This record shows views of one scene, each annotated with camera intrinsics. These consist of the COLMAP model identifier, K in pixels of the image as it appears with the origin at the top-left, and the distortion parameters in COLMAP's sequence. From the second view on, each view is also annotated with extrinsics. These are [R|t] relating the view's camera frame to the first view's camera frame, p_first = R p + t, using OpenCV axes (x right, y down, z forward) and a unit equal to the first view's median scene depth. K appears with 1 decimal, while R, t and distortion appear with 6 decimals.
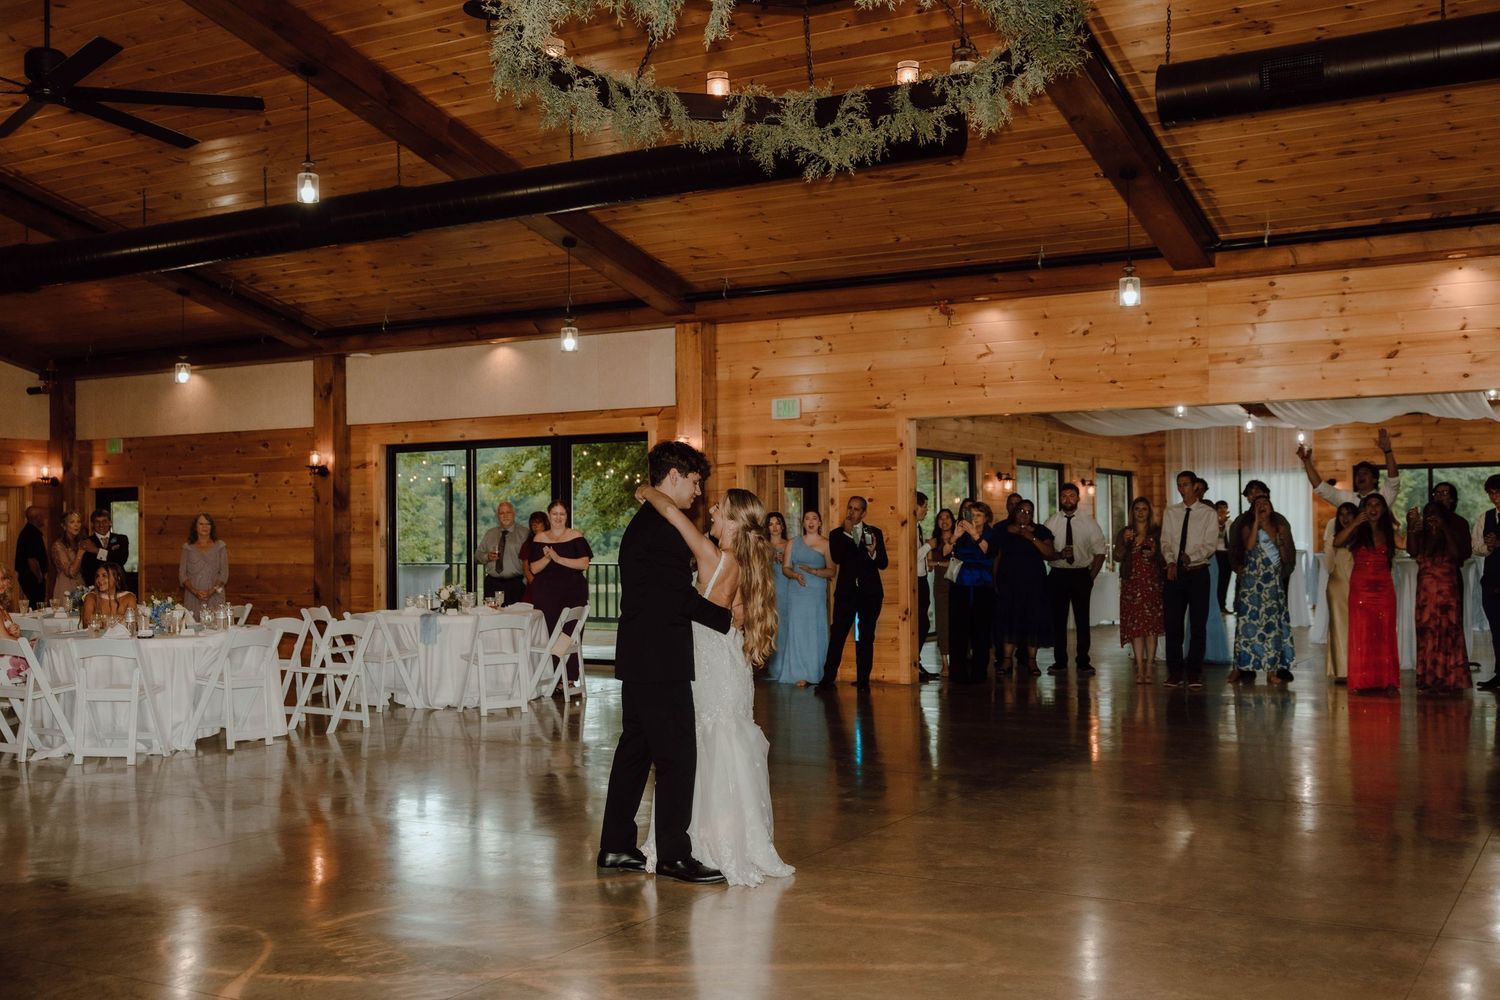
lens RADIAL K [[1548.4, 0, 750.0], [0, 1548.4, 500.0], [0, 0, 1]] dist [0.010411, 0.018008]
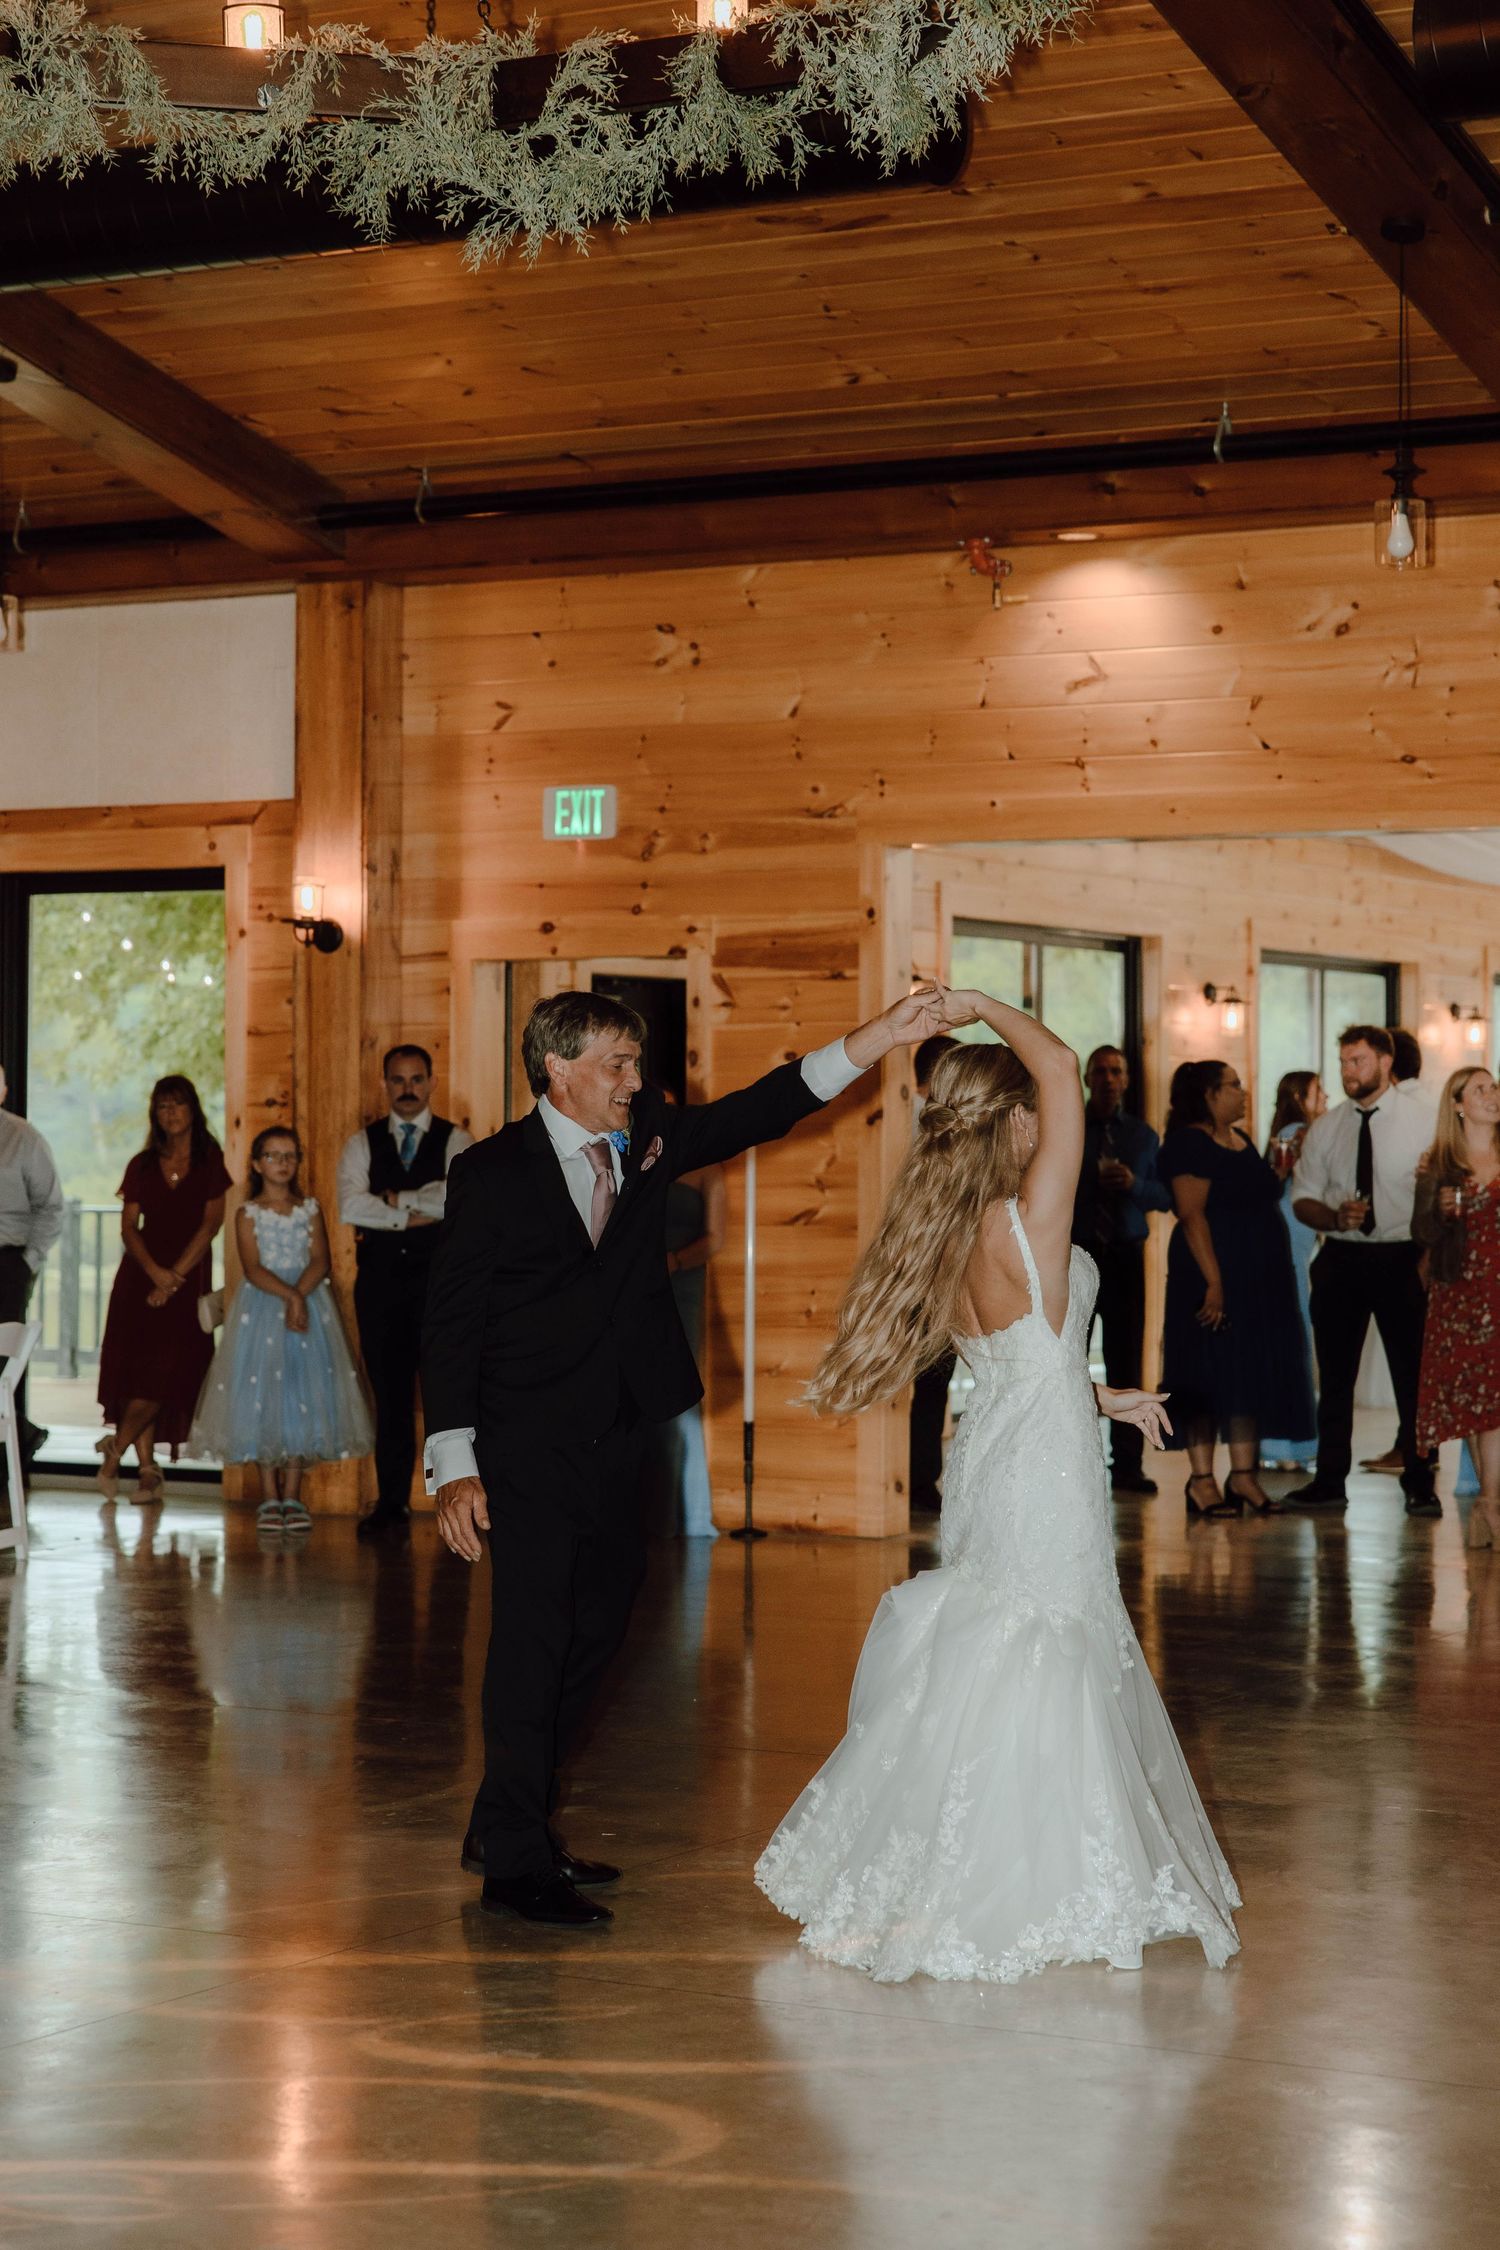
lens RADIAL K [[4351.2, 0, 750.0], [0, 4351.2, 1125.0], [0, 0, 1]] dist [0.032822, 0.131841]
pose [[0.999840, 0.015054, 0.009678, 0.066251], [-0.015246, 0.999682, 0.020093, -0.005031], [-0.009373, -0.020237, 0.999751, -0.086932]]
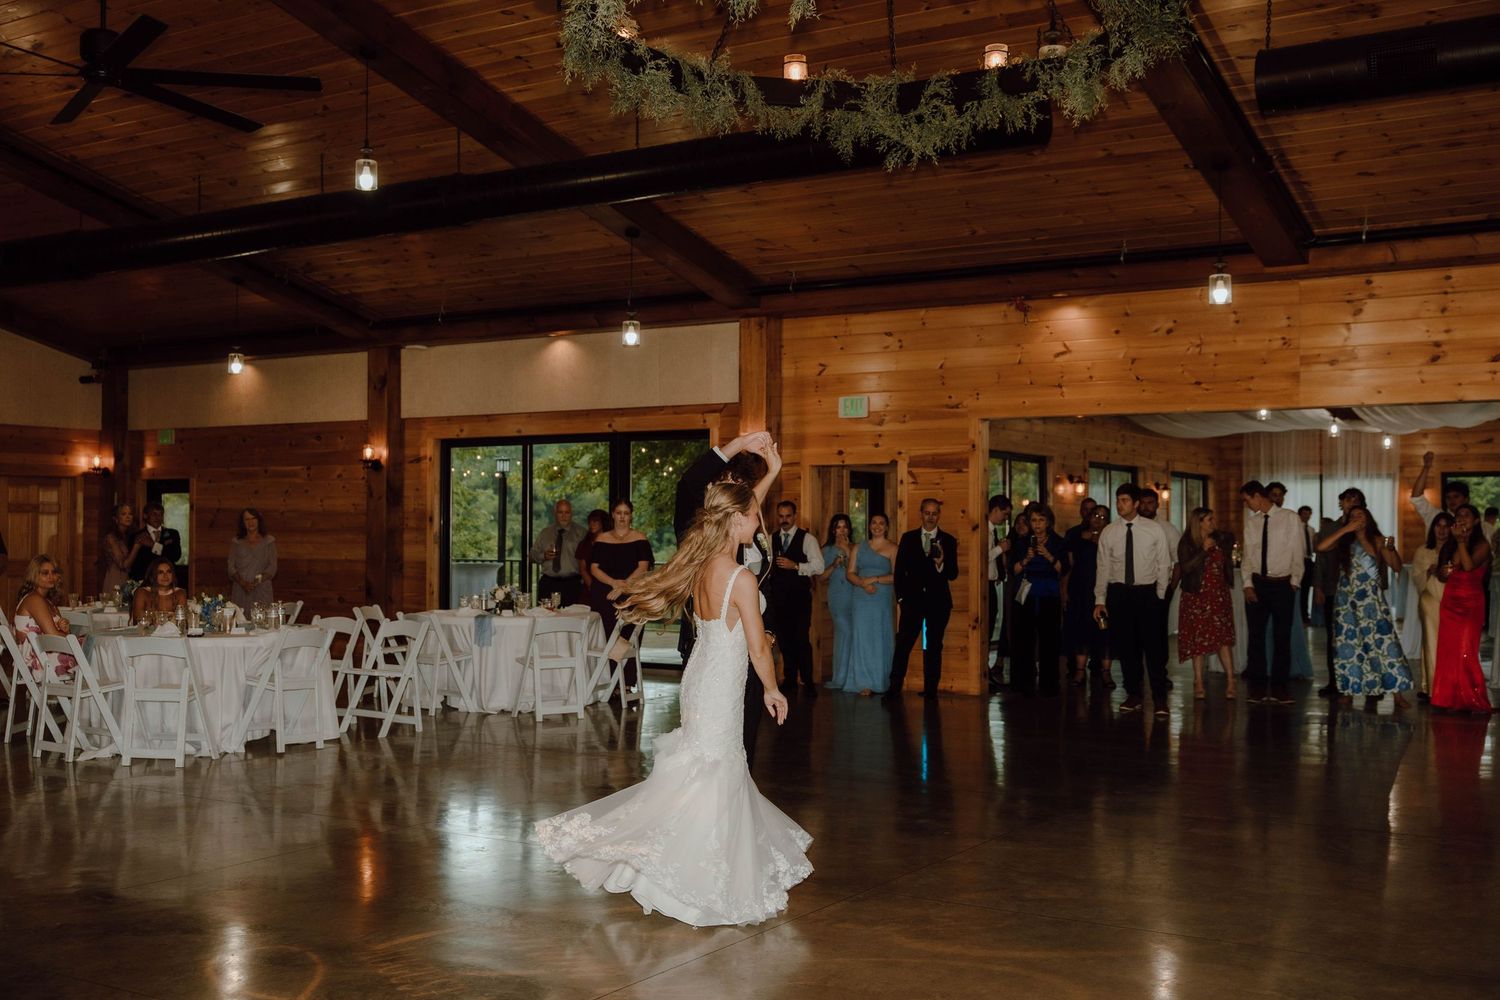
lens RADIAL K [[1578.4, 0, 750.0], [0, 1578.4, 500.0], [0, 0, 1]] dist [0.007337, 0.025263]
pose [[0.999317, 0.013437, -0.034410, -0.007607], [-0.013366, 0.999908, 0.002296, -0.002967], [0.034437, -0.001835, 0.999405, 0.018021]]
